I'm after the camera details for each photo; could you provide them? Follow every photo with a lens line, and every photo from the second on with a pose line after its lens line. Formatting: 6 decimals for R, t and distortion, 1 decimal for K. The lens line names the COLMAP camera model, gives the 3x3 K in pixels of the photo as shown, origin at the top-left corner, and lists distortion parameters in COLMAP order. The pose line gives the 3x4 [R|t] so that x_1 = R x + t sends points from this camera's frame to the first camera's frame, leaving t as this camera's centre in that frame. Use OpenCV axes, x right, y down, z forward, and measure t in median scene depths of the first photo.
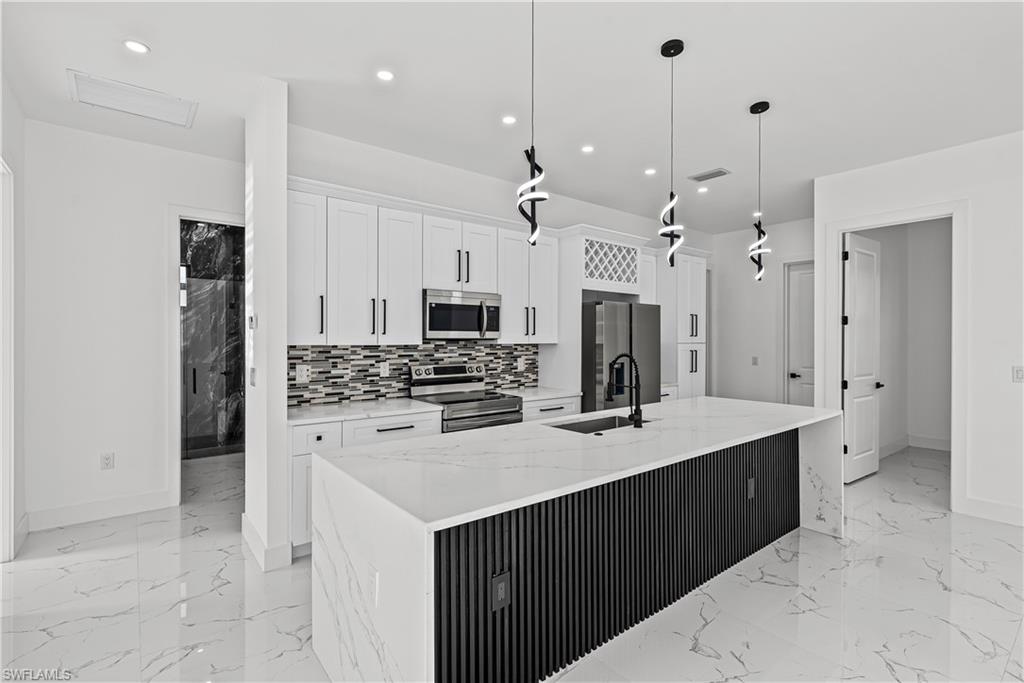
lens RADIAL K [[481.3, 0, 508.5], [0, 481.3, 337.2], [0, 0, 1]] dist [-0.002398, 0.000140]
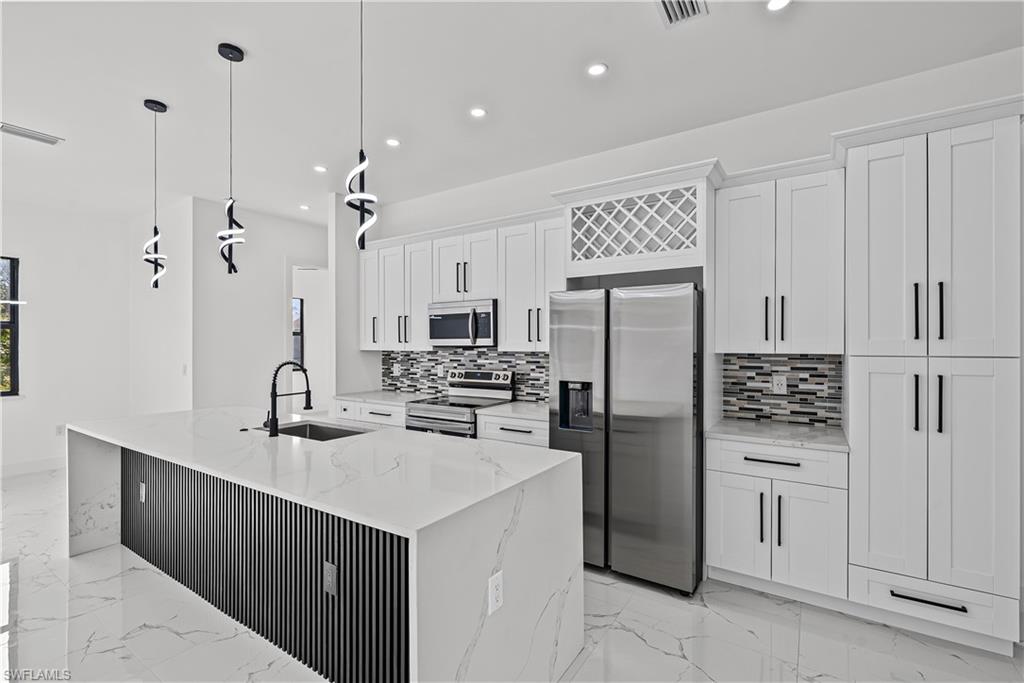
lens RADIAL K [[456.6, 0, 512.3], [0, 456.6, 340.7], [0, 0, 1]] dist [-0.001037, -0.000463]
pose [[0.306569, -0.010867, -0.951786, 0.912257], [0.004776, 0.999940, -0.009878, 0.002217], [0.951836, -0.001517, 0.306603, 0.816968]]
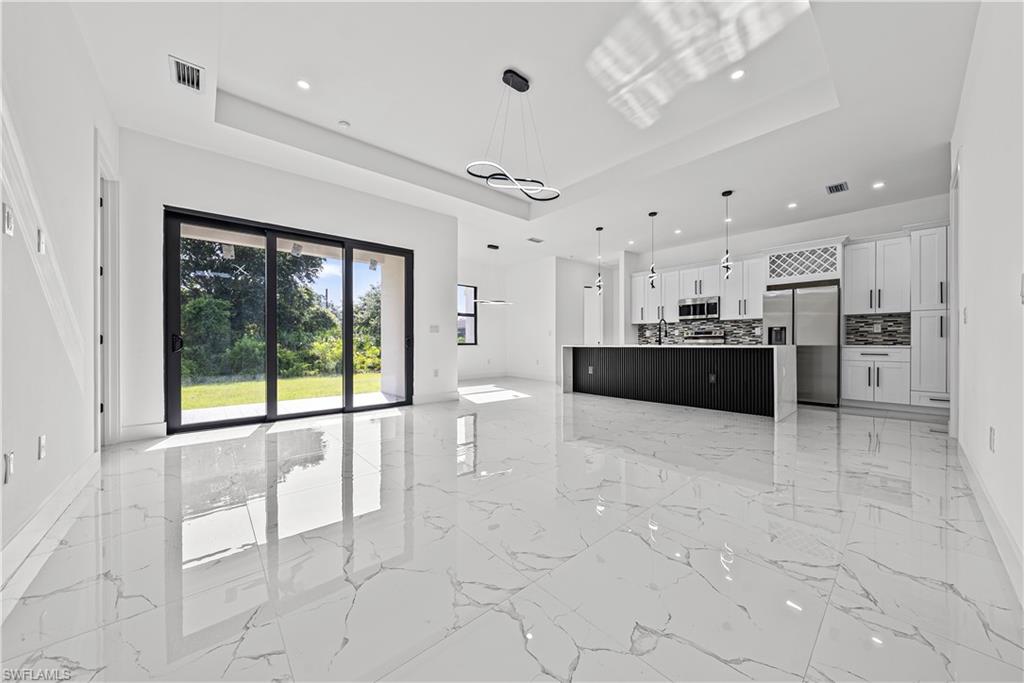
lens RADIAL K [[351.4, 0, 512.2], [0, 351.4, 340.6], [0, 0, 1]] dist [-0.003826, -0.000223]
pose [[0.048840, -0.005656, -0.998791, 1.583146], [0.002758, 0.999981, -0.005528, 0.118835], [0.998803, -0.002484, 0.048855, 0.024105]]
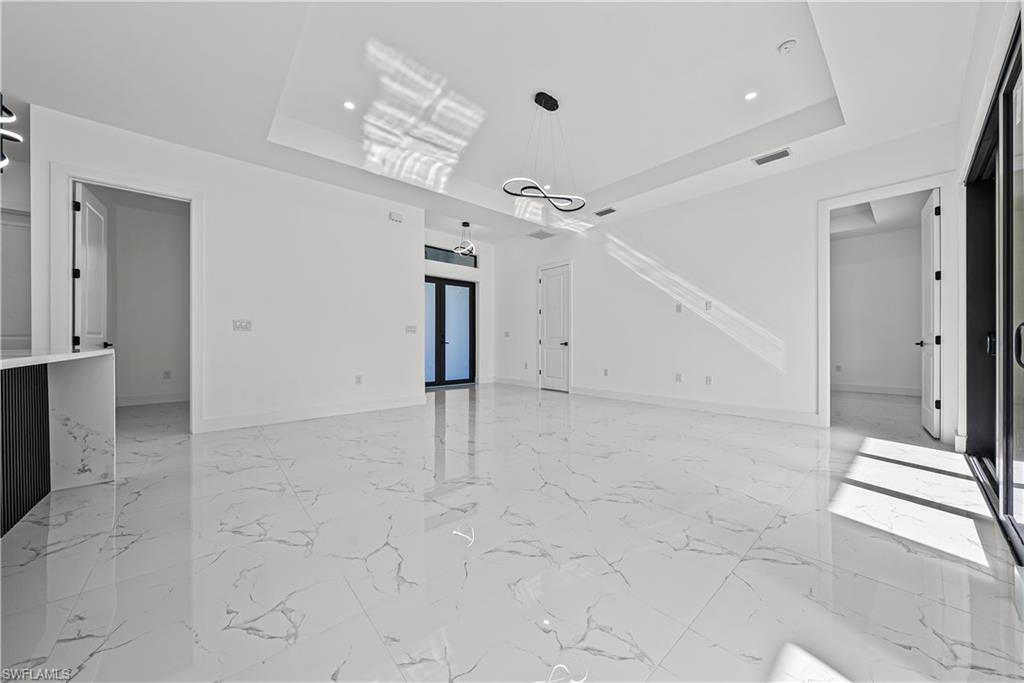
lens RADIAL K [[351.4, 0, 513.6], [0, 351.4, 342.0], [0, 0, 1]] dist [-0.003826, -0.000223]
pose [[-0.056204, -0.000421, 0.998419, -0.048407], [0.000069, 1.000000, 0.000426, 0.116605], [-0.998419, 0.000092, -0.056204, 0.196656]]
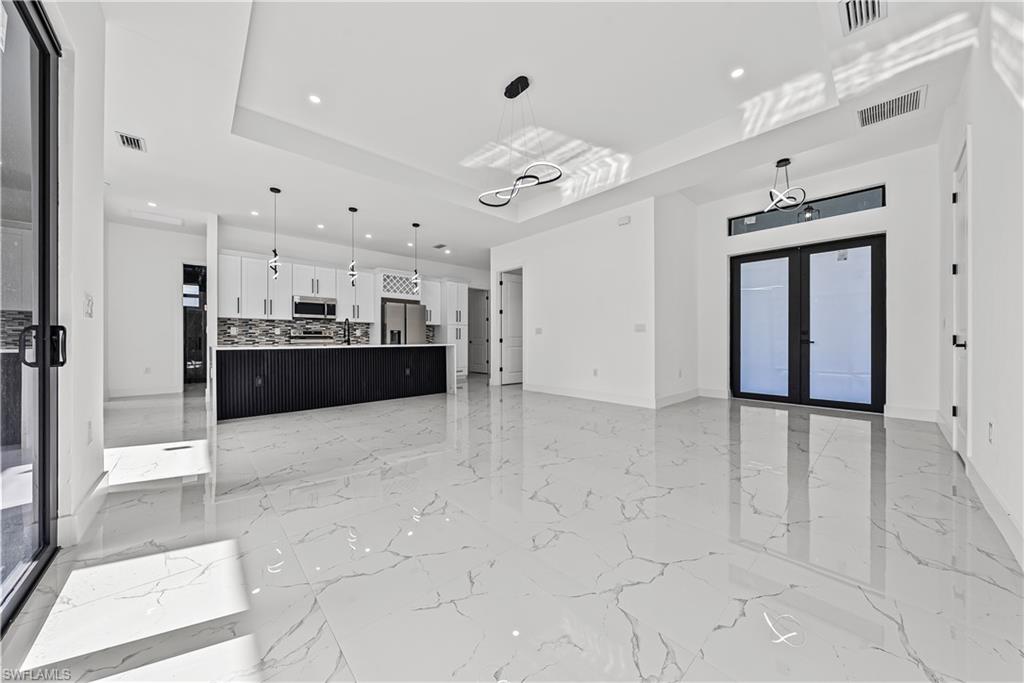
lens RADIAL K [[351.4, 0, 513.1], [0, 351.4, 340.9], [0, 0, 1]] dist [-0.003826, -0.000223]
pose [[0.997449, -0.002705, 0.071337, 0.735320], [0.002633, 0.999996, 0.001099, 0.113844], [-0.071340, -0.000908, 0.997452, -0.734459]]
